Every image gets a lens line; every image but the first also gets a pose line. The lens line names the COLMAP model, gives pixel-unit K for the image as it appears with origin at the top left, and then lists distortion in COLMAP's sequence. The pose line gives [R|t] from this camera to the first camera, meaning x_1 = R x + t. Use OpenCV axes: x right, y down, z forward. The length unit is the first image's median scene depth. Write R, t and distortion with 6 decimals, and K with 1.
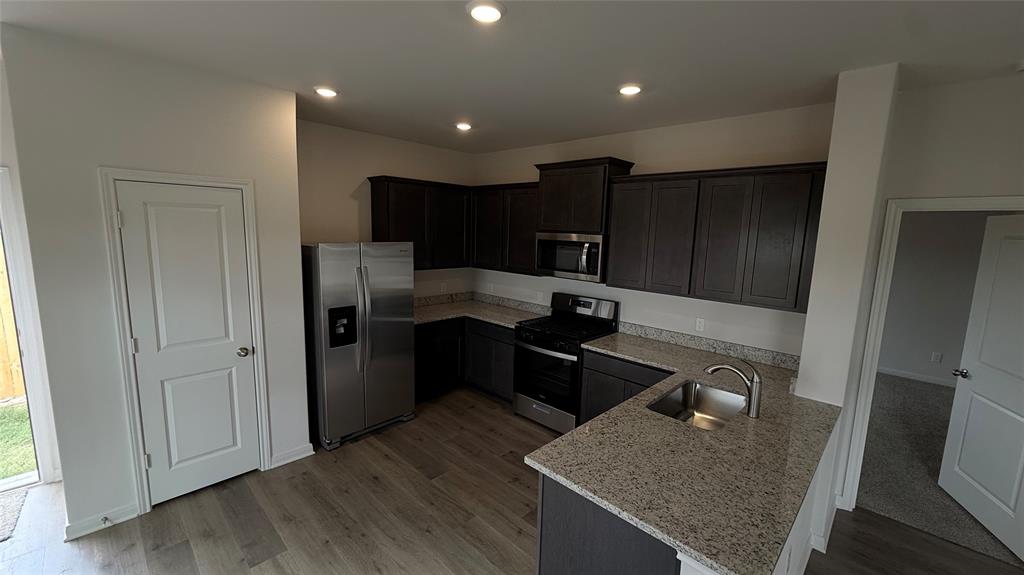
lens RADIAL K [[407.3, 0, 512.0], [0, 407.3, 287.5], [0, 0, 1]] dist [0.000177, 0.000056]
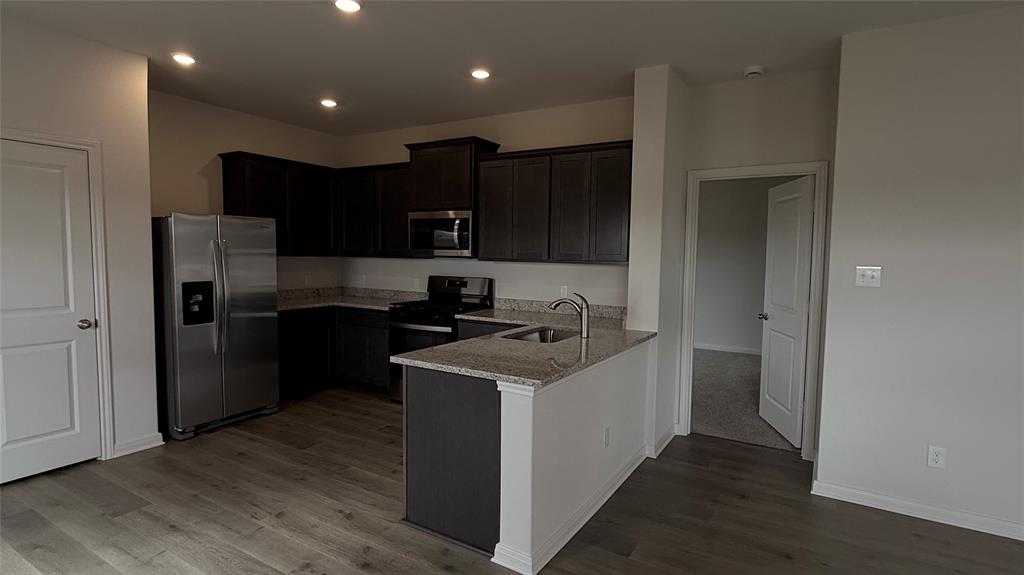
lens RADIAL K [[517.4, 0, 512.0], [0, 517.4, 287.5], [0, 0, 1]] dist [-0.001480, 0.001038]
pose [[0.974839, -0.031013, 0.220744, 0.025444], [0.046758, 0.996693, -0.066460, 0.164544], [-0.217953, 0.075109, 0.973065, -0.300895]]
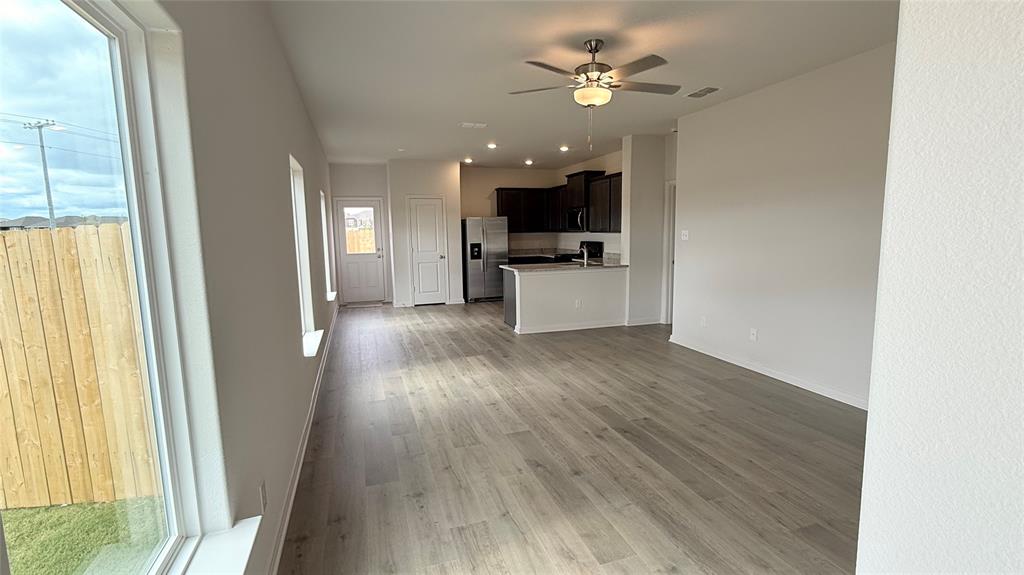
lens RADIAL K [[453.4, 0, 512.0], [0, 453.4, 287.5], [0, 0, 1]] dist [0.000794, 0.000013]
pose [[0.886587, 0.011821, -0.462411, 0.990211], [-0.021858, 0.999627, -0.016353, 0.335284], [0.462046, 0.024605, 0.886515, -1.247682]]
